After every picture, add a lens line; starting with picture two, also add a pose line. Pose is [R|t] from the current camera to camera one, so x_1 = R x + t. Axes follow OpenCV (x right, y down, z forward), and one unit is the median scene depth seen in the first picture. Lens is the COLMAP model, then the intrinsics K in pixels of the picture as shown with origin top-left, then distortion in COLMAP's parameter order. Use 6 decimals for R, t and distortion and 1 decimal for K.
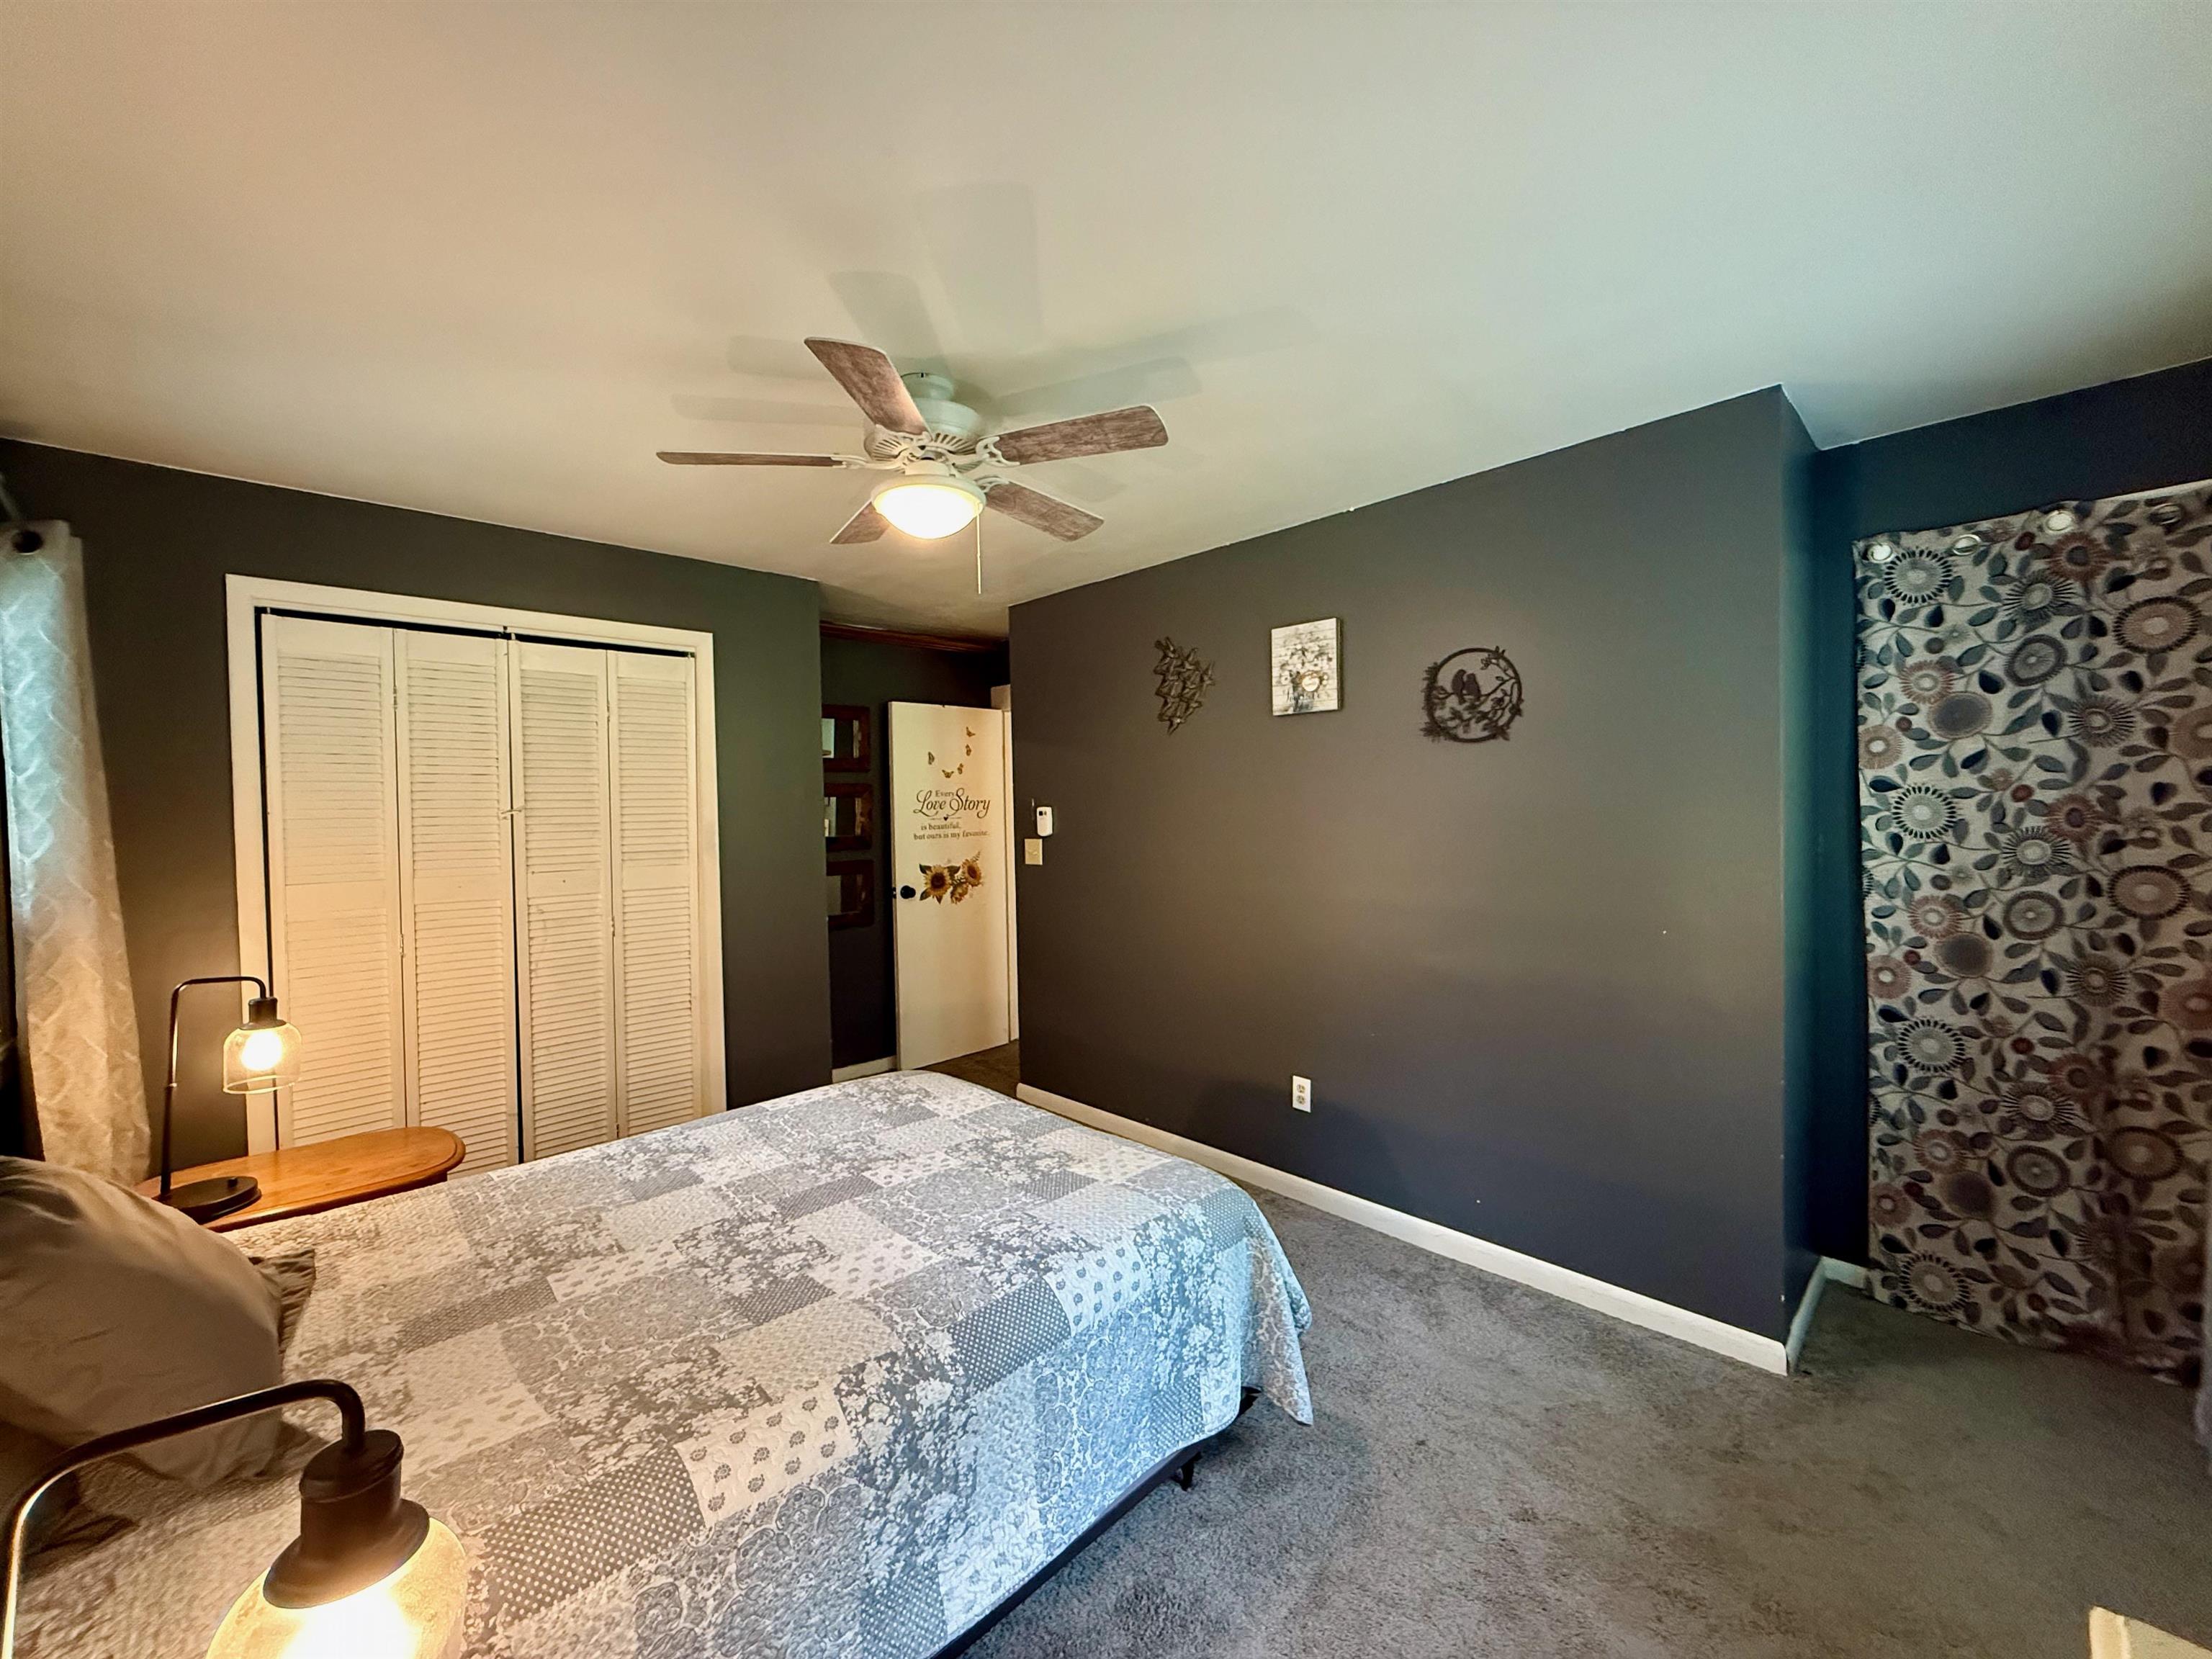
lens RADIAL K [[882.8, 0, 1100.9], [0, 882.8, 829.6], [0, 0, 1]] dist [-0.001428, -0.000240]
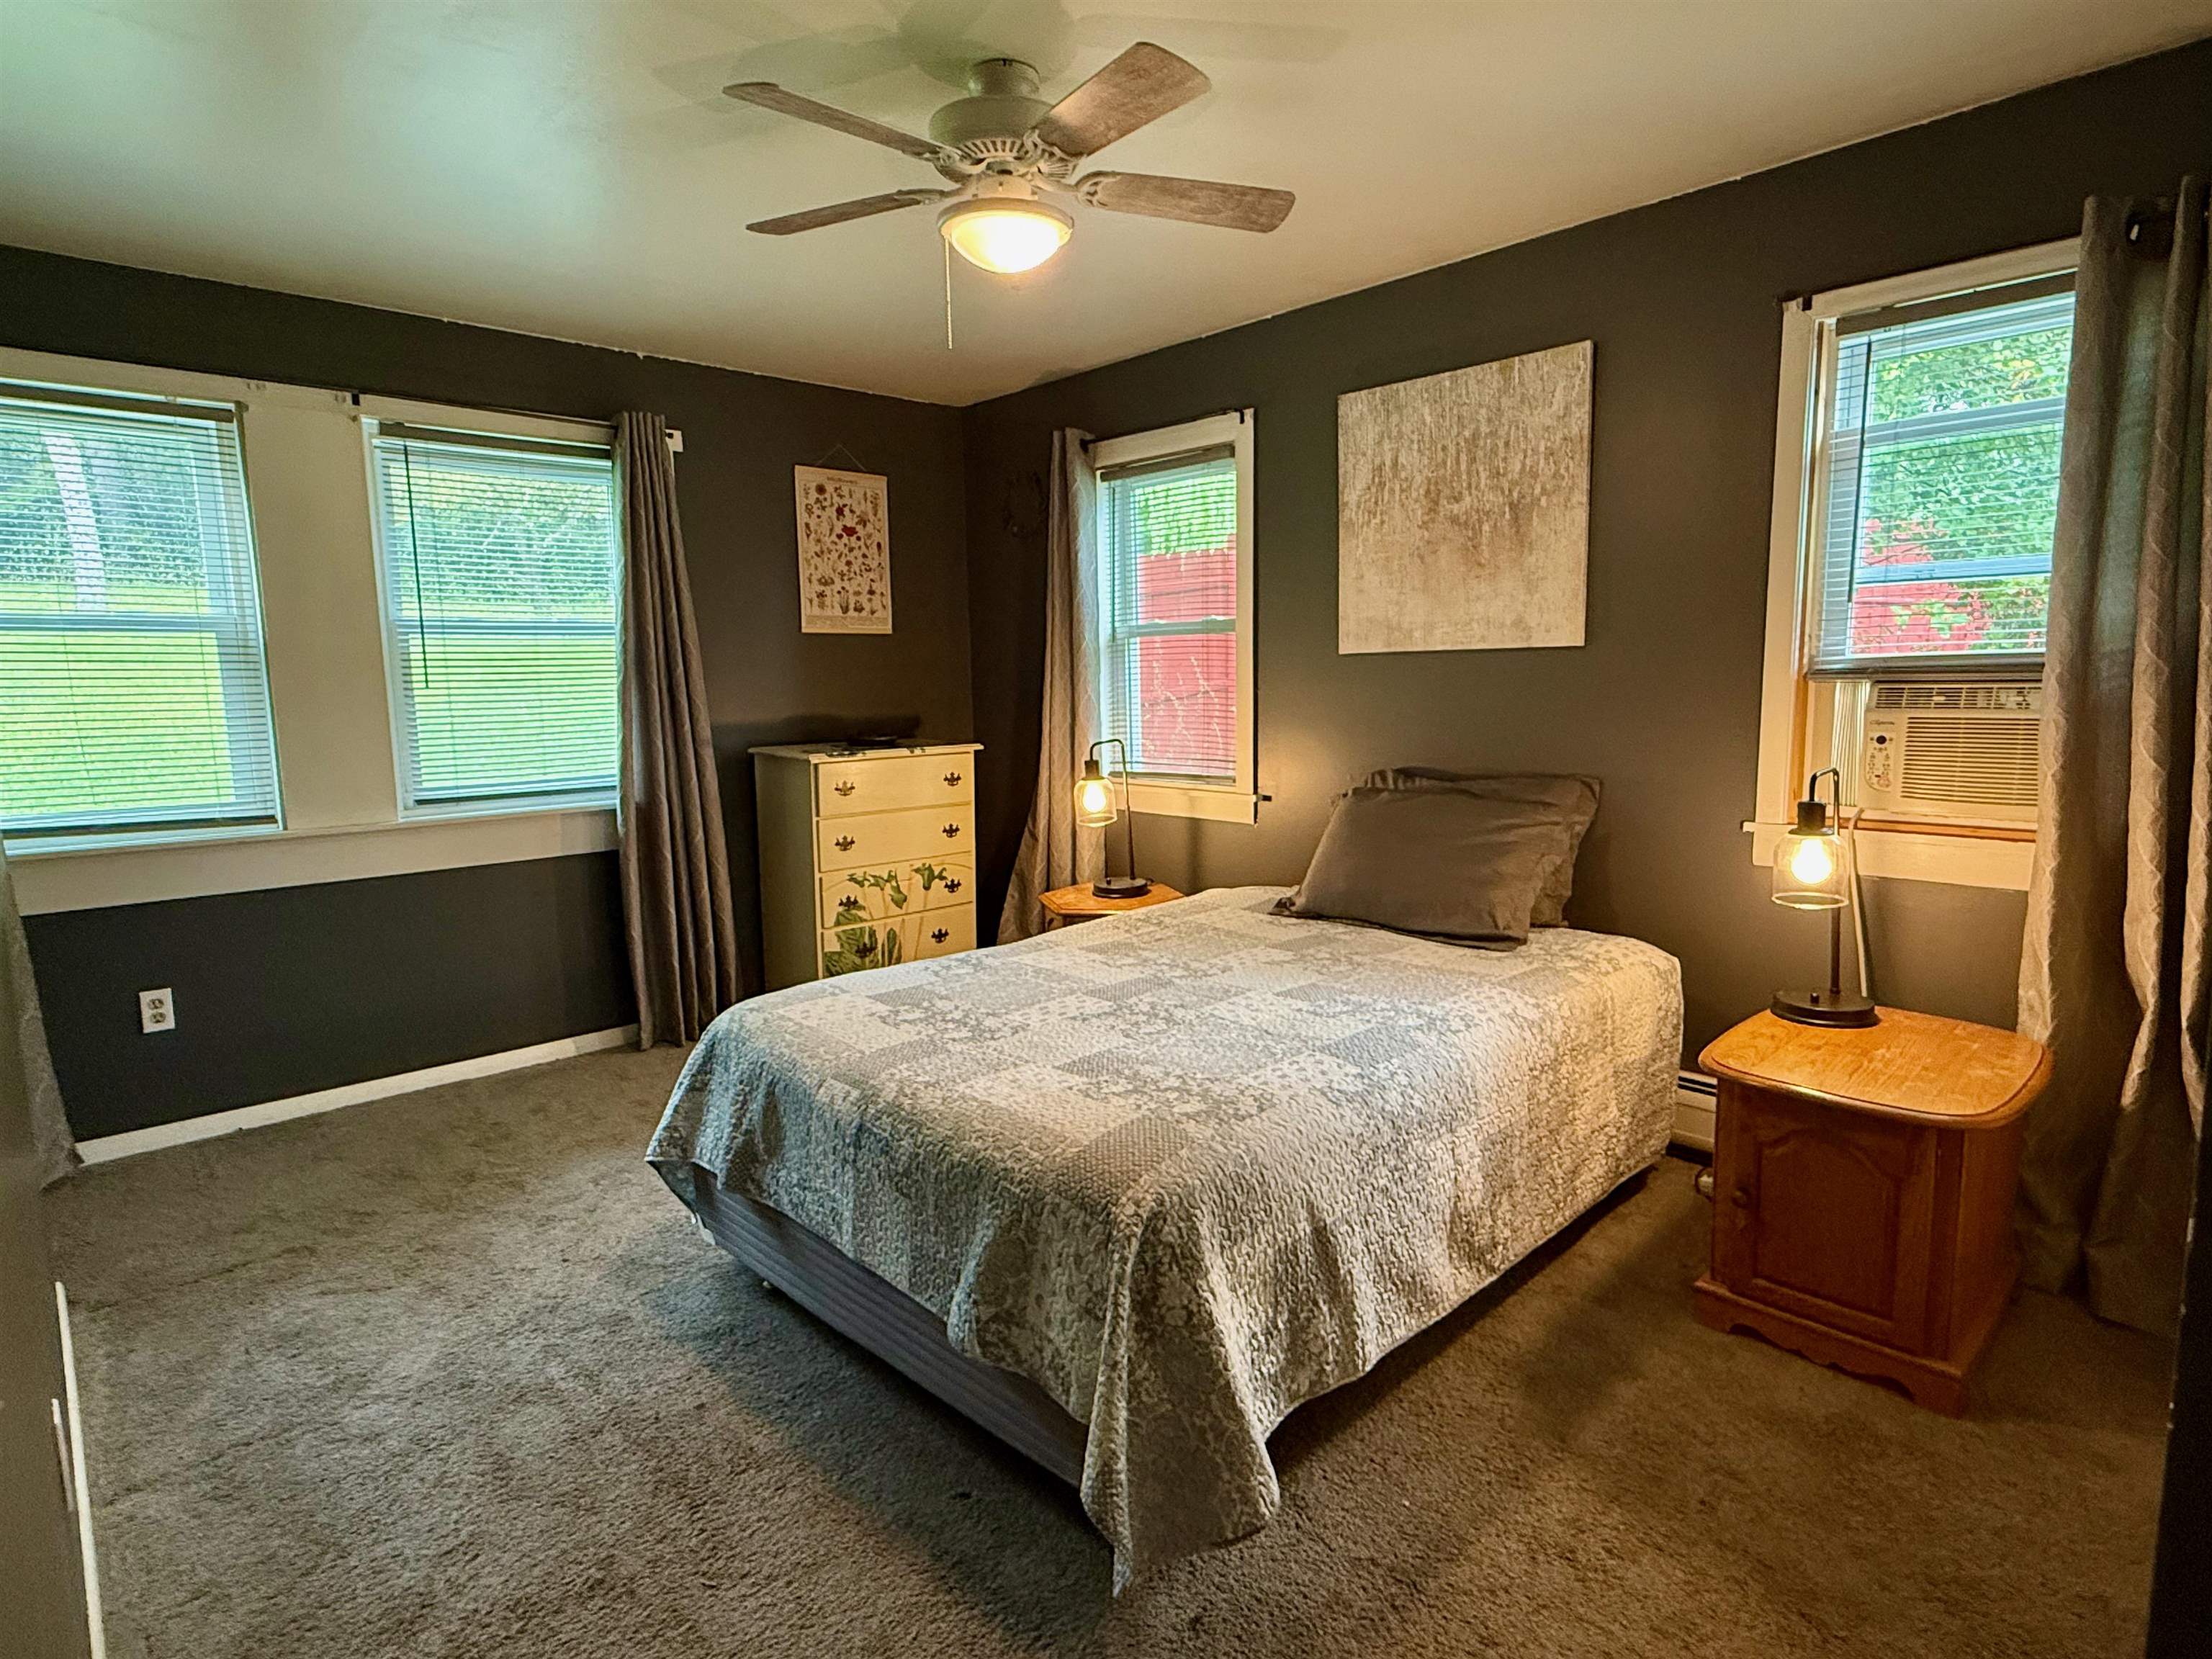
lens RADIAL K [[1165.5, 0, 1106.0], [0, 1165.5, 829.5], [0, 0, 1]] dist [0.000299, 0.000031]
pose [[-0.999573, 0.026878, 0.011426, -0.288360], [0.028279, 0.988492, 0.148608, 0.026550], [-0.007300, 0.148868, -0.988830, 2.228214]]
